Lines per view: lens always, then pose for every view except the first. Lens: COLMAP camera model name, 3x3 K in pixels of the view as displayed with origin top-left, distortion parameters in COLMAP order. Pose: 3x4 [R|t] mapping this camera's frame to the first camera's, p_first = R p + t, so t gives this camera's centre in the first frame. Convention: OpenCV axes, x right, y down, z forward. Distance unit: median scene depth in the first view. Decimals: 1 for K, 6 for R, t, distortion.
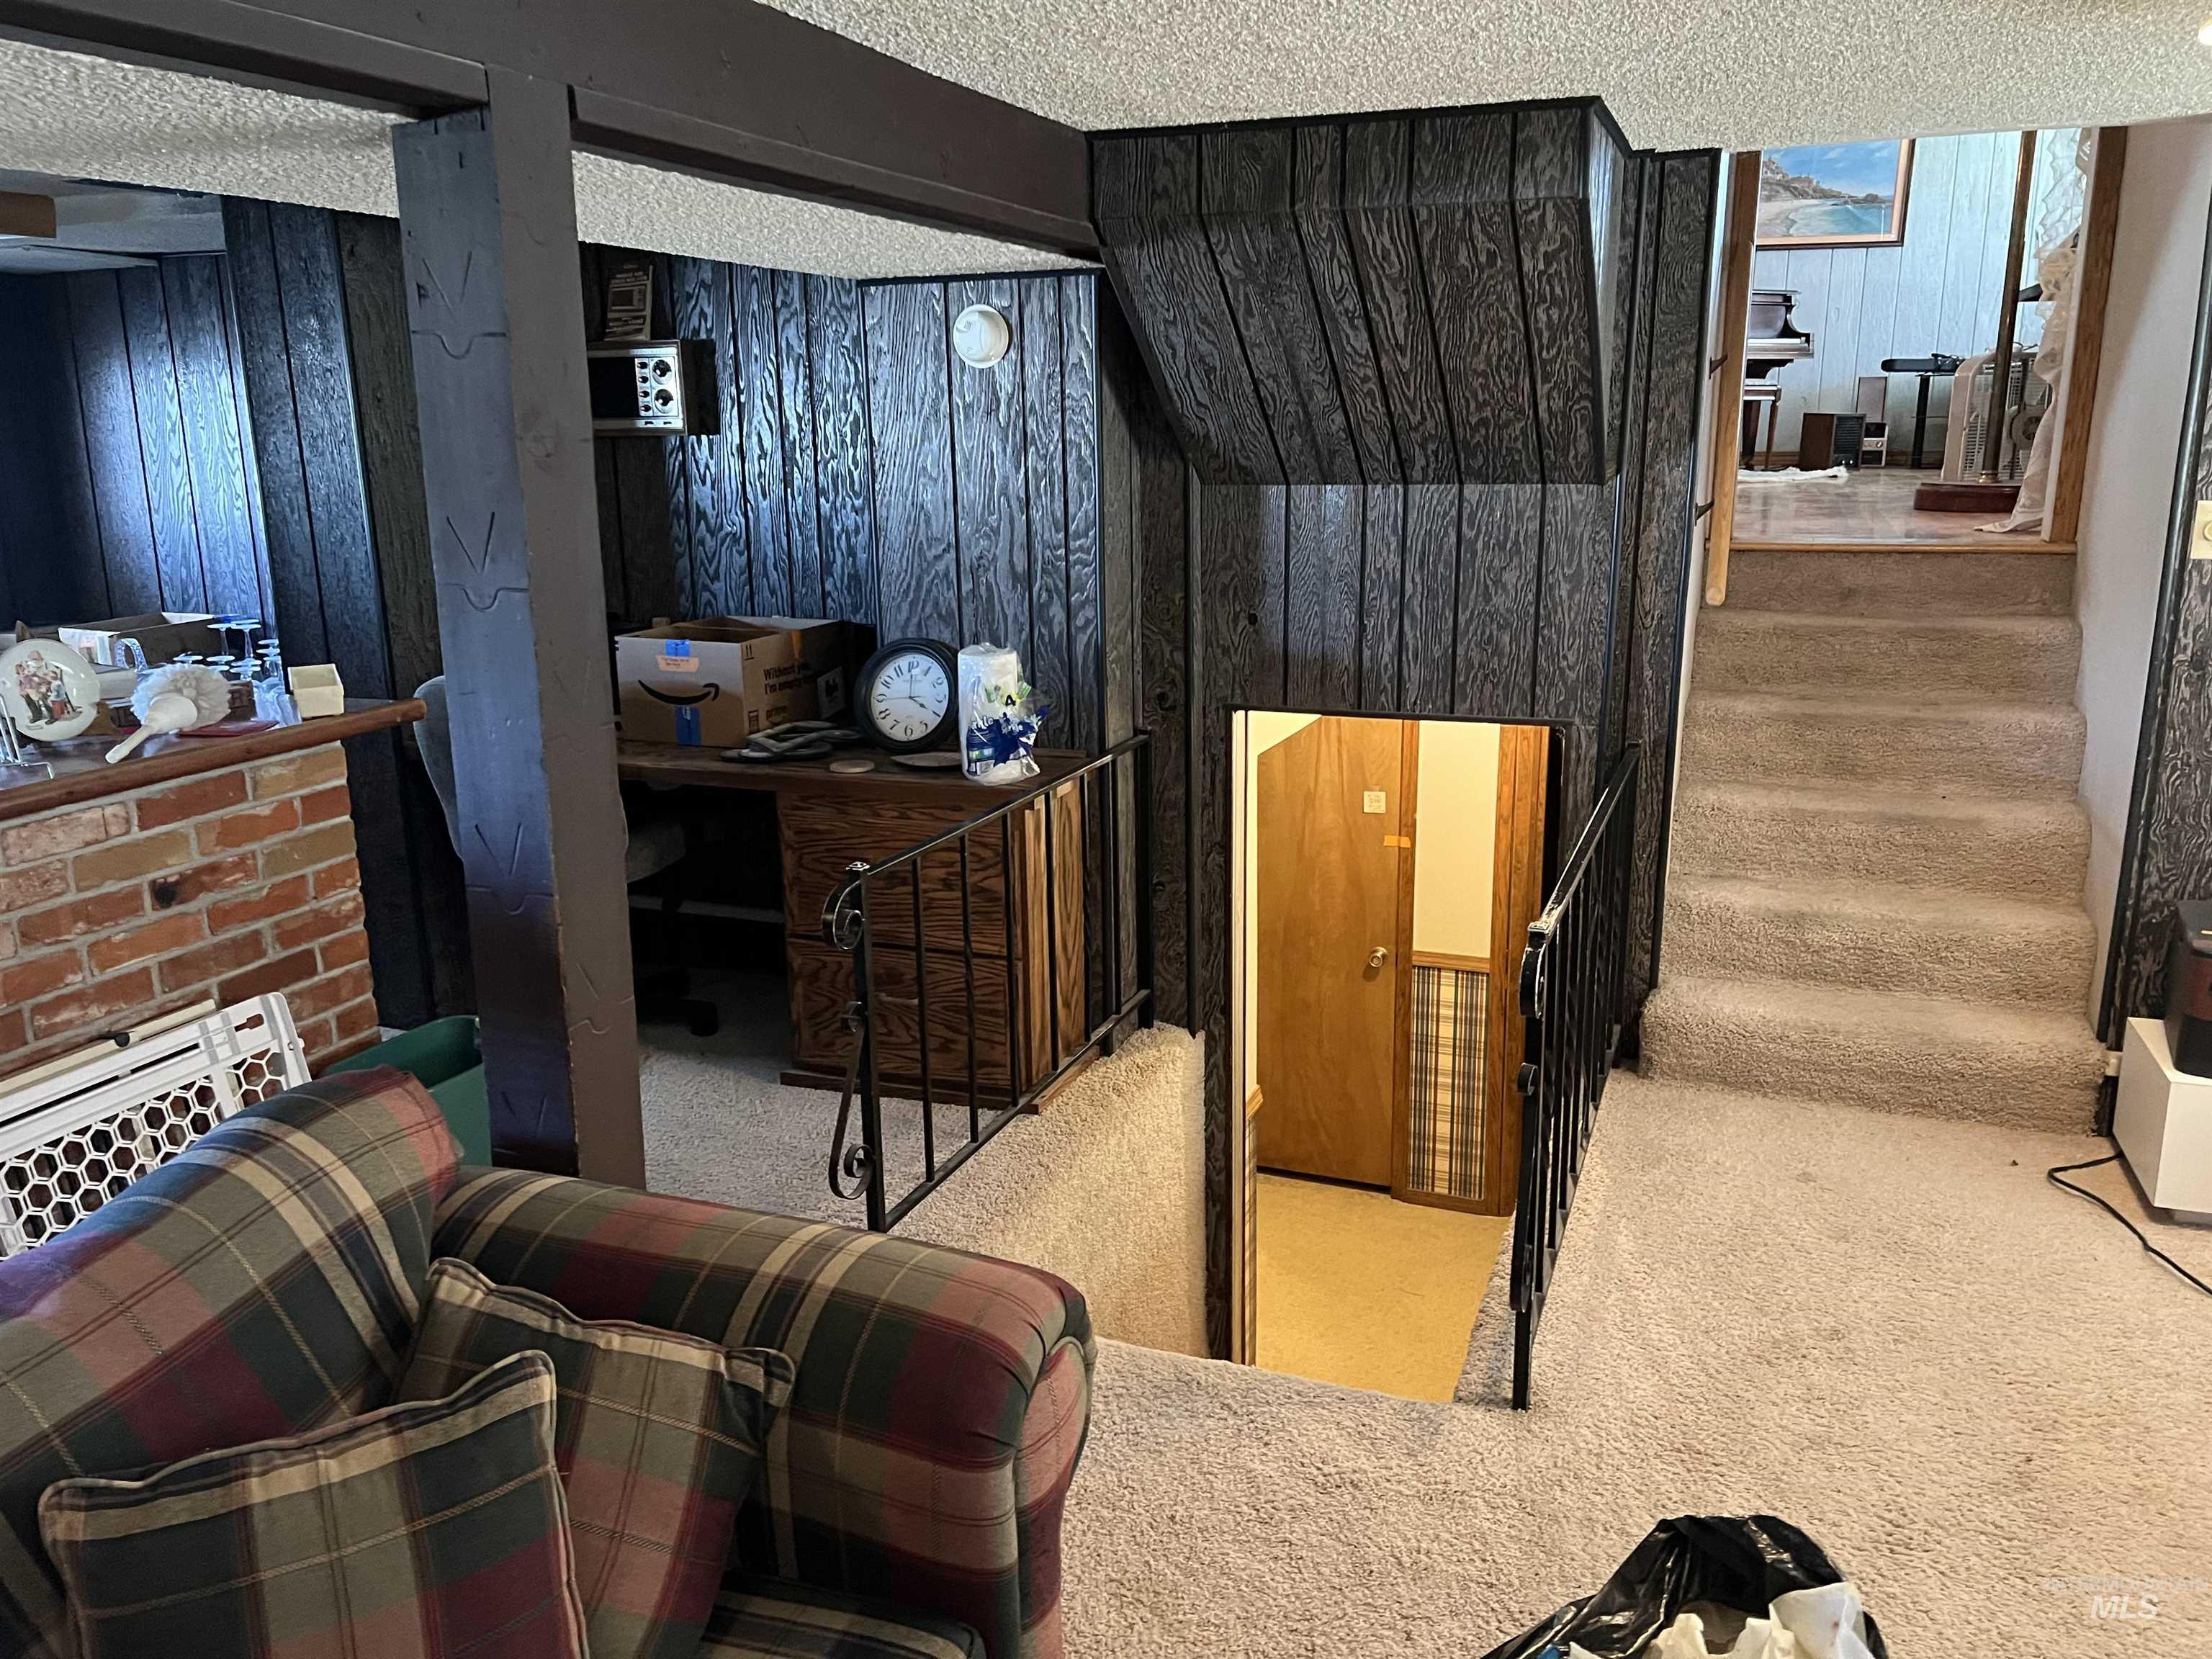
lens RADIAL K [[1672.9, 0, 1112.3], [0, 1672.9, 838.7], [0, 0, 1]] dist [0.048307, -0.053197]
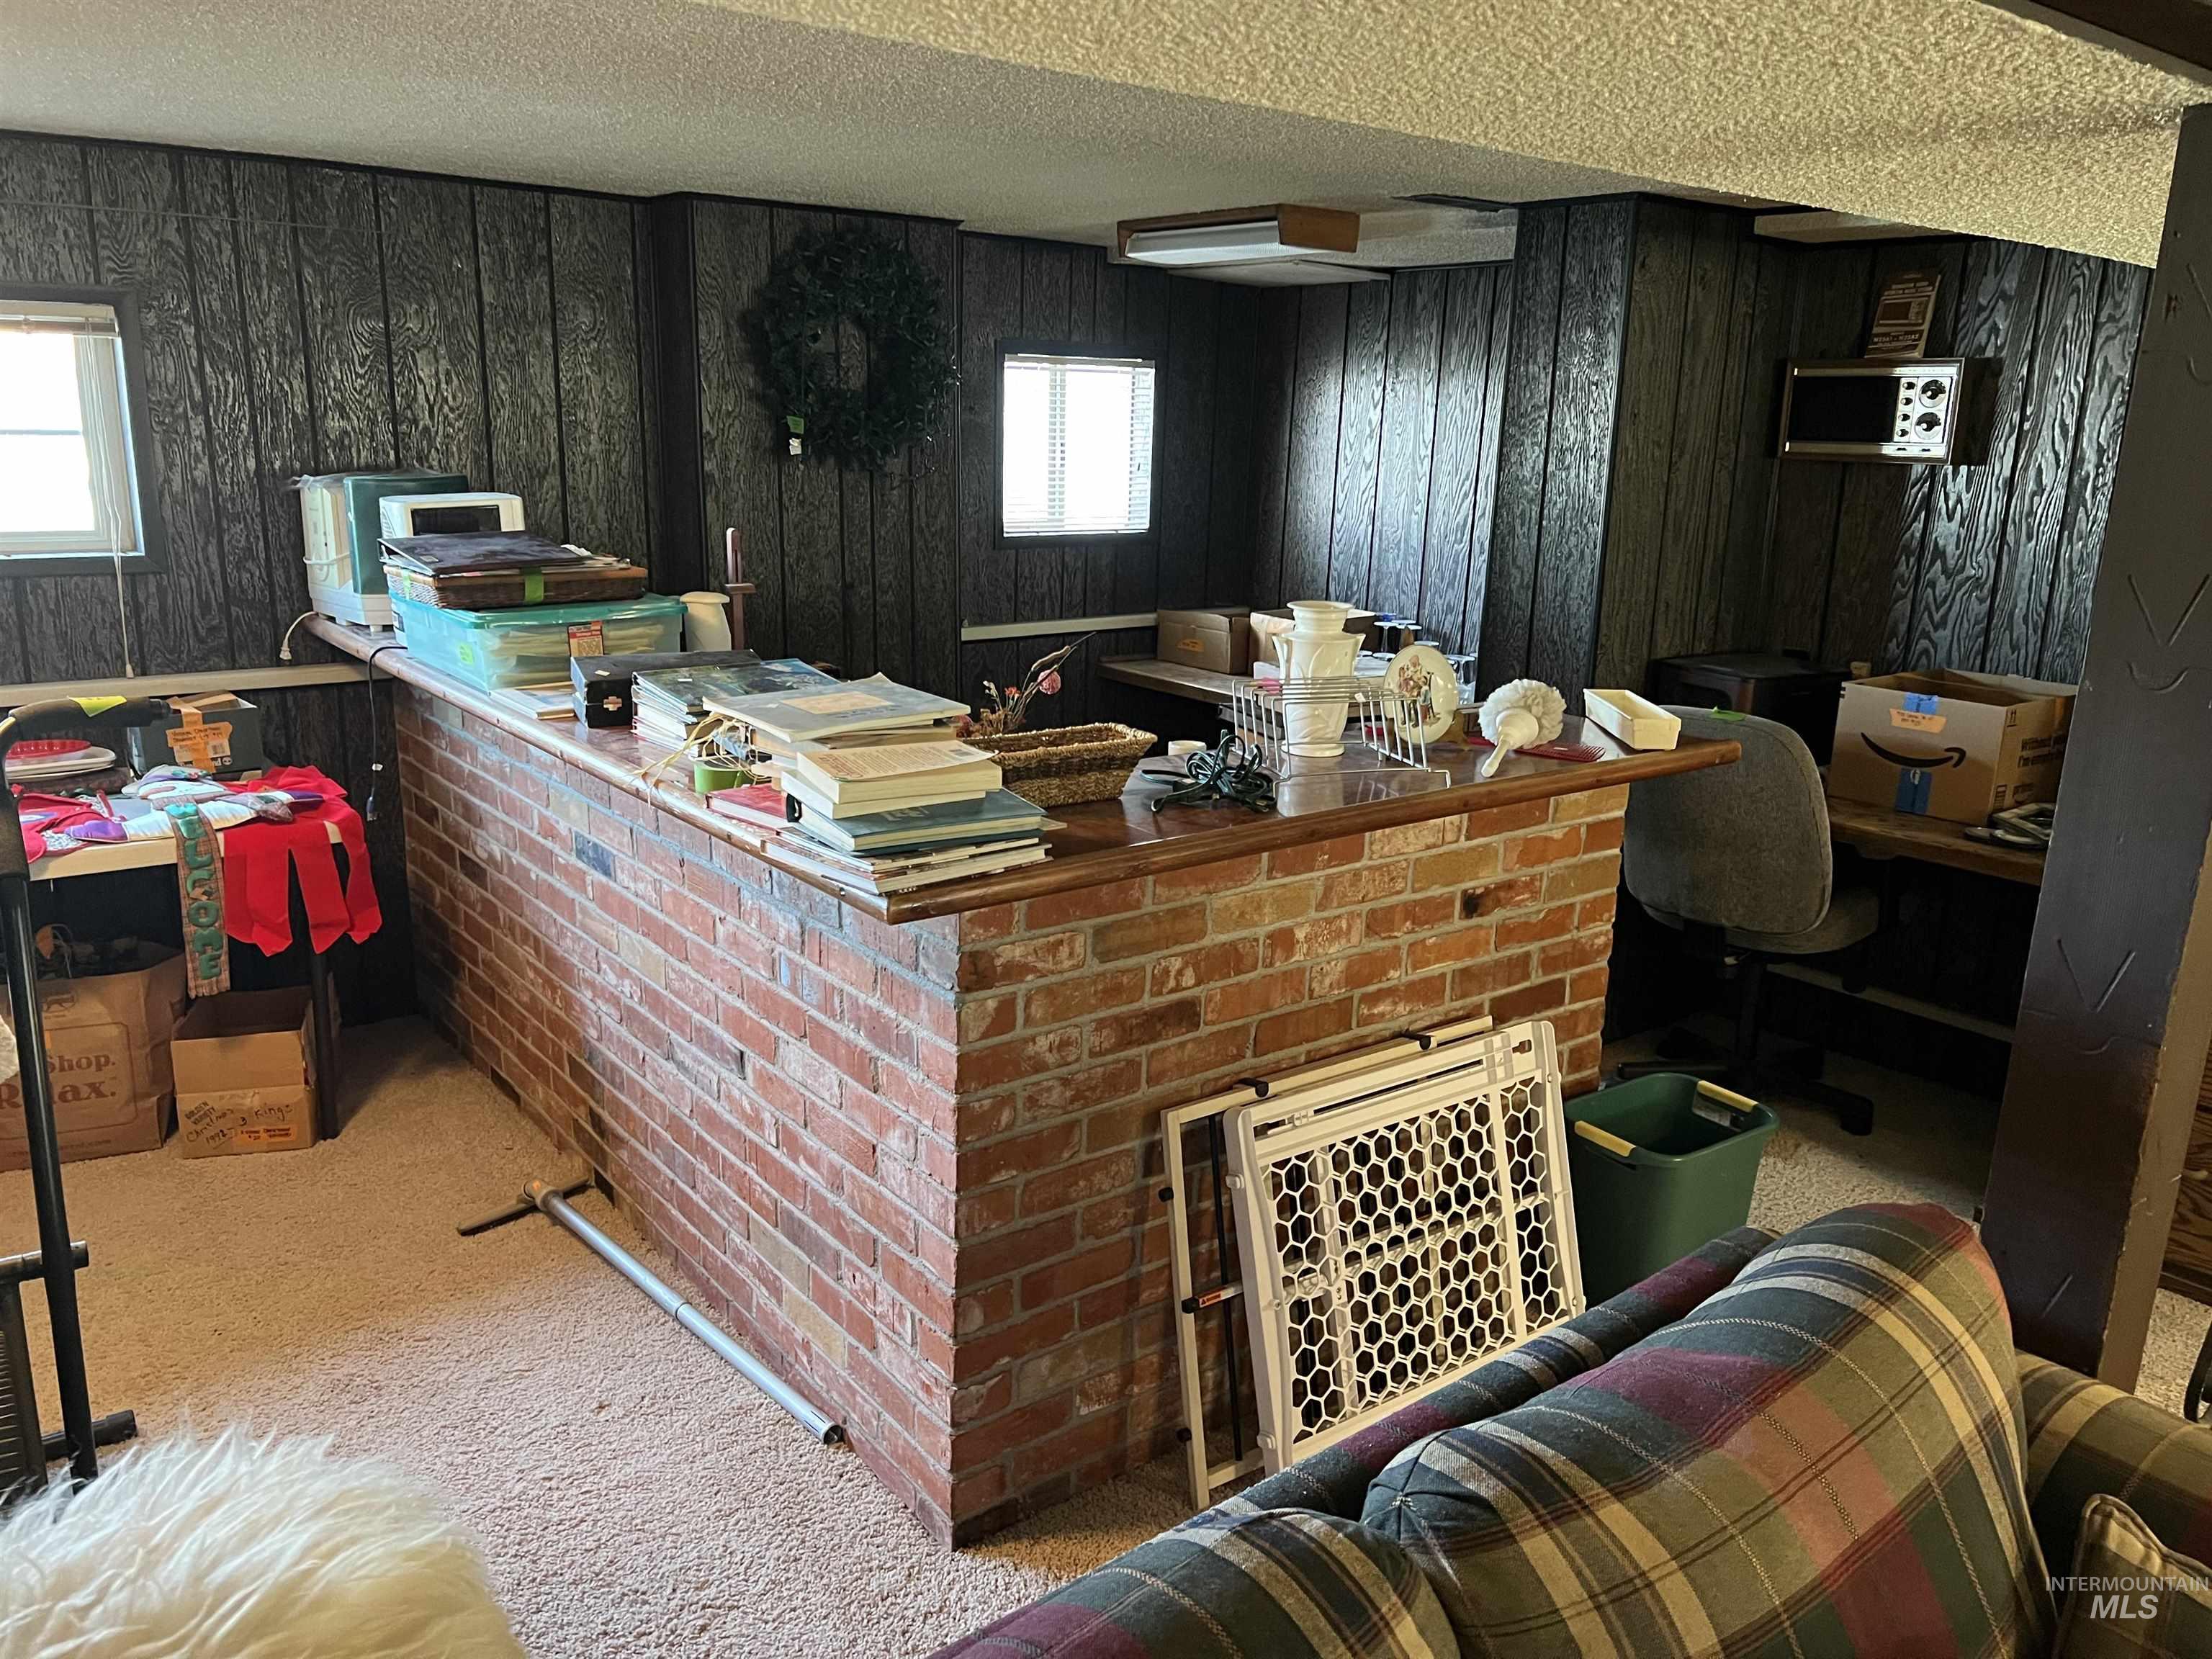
lens RADIAL K [[1672.9, 0, 1119.6], [0, 1672.9, 846.5], [0, 0, 1]] dist [0.048307, -0.053197]
pose [[0.858341, 0.164308, -0.486059, -0.177925], [-0.165822, 0.985334, 0.040256, -0.004684], [0.485545, 0.046046, 0.872998, 0.018616]]
